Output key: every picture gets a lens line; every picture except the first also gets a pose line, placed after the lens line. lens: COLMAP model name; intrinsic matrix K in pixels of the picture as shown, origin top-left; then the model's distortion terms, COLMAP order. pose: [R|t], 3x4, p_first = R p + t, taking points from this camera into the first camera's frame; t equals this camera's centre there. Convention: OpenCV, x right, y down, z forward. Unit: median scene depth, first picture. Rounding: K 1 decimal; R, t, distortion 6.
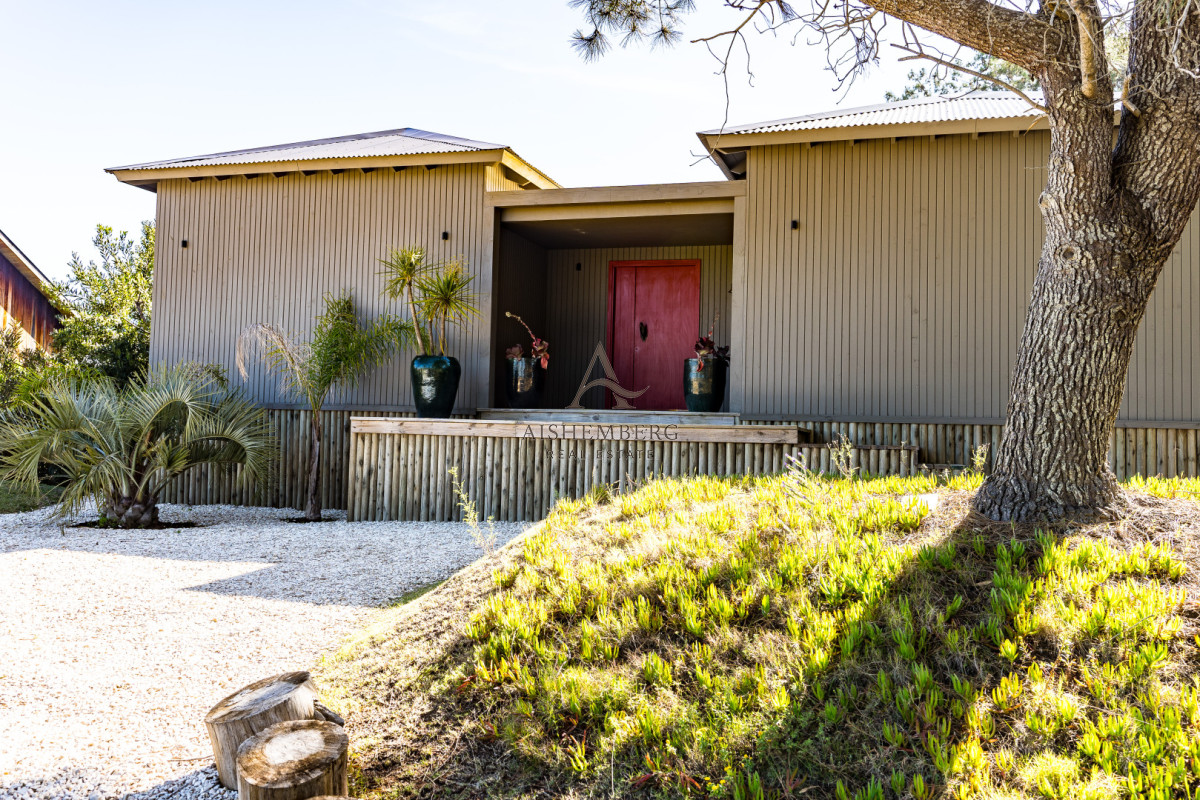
lens RADIAL K [[1084.3, 0, 600.3], [0, 1084.3, 399.4], [0, 0, 1]] dist [-0.007734, -0.007183]
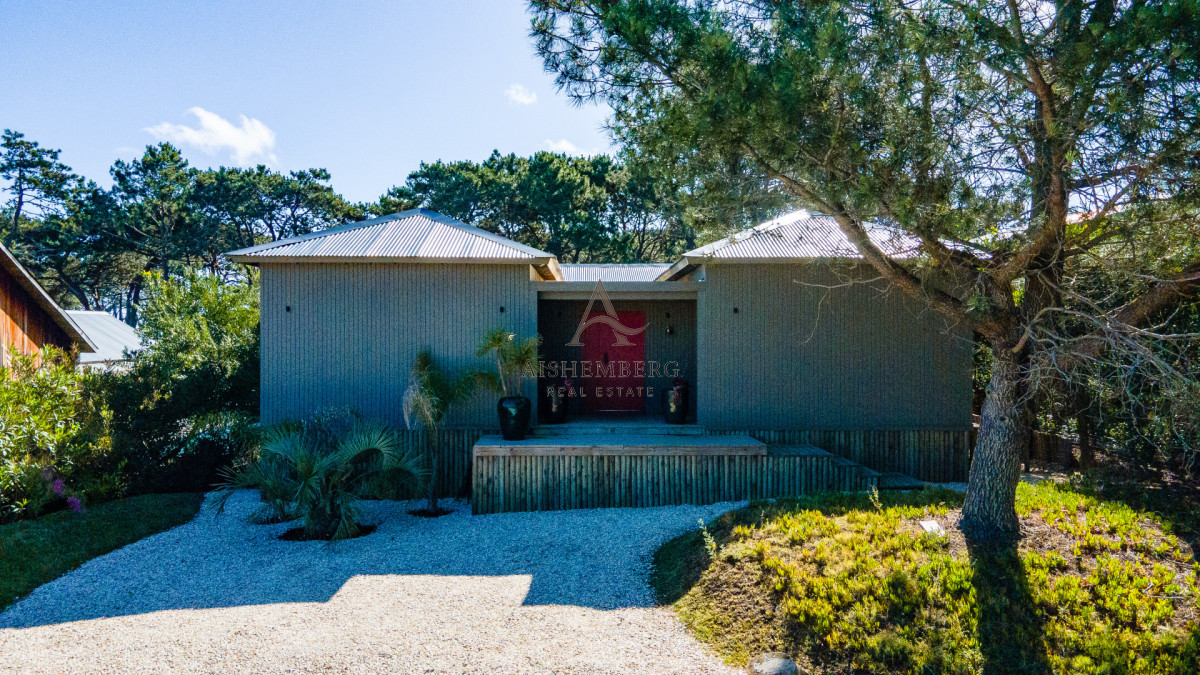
lens RADIAL K [[941.4, 0, 599.7], [0, 941.4, 337.9], [0, 0, 1]] dist [0.035042, 0.004919]
pose [[0.943471, -0.029863, 0.330106, -0.513319], [0.010604, 0.998143, 0.059987, -0.218898], [-0.331285, -0.053096, 0.942036, -0.294204]]
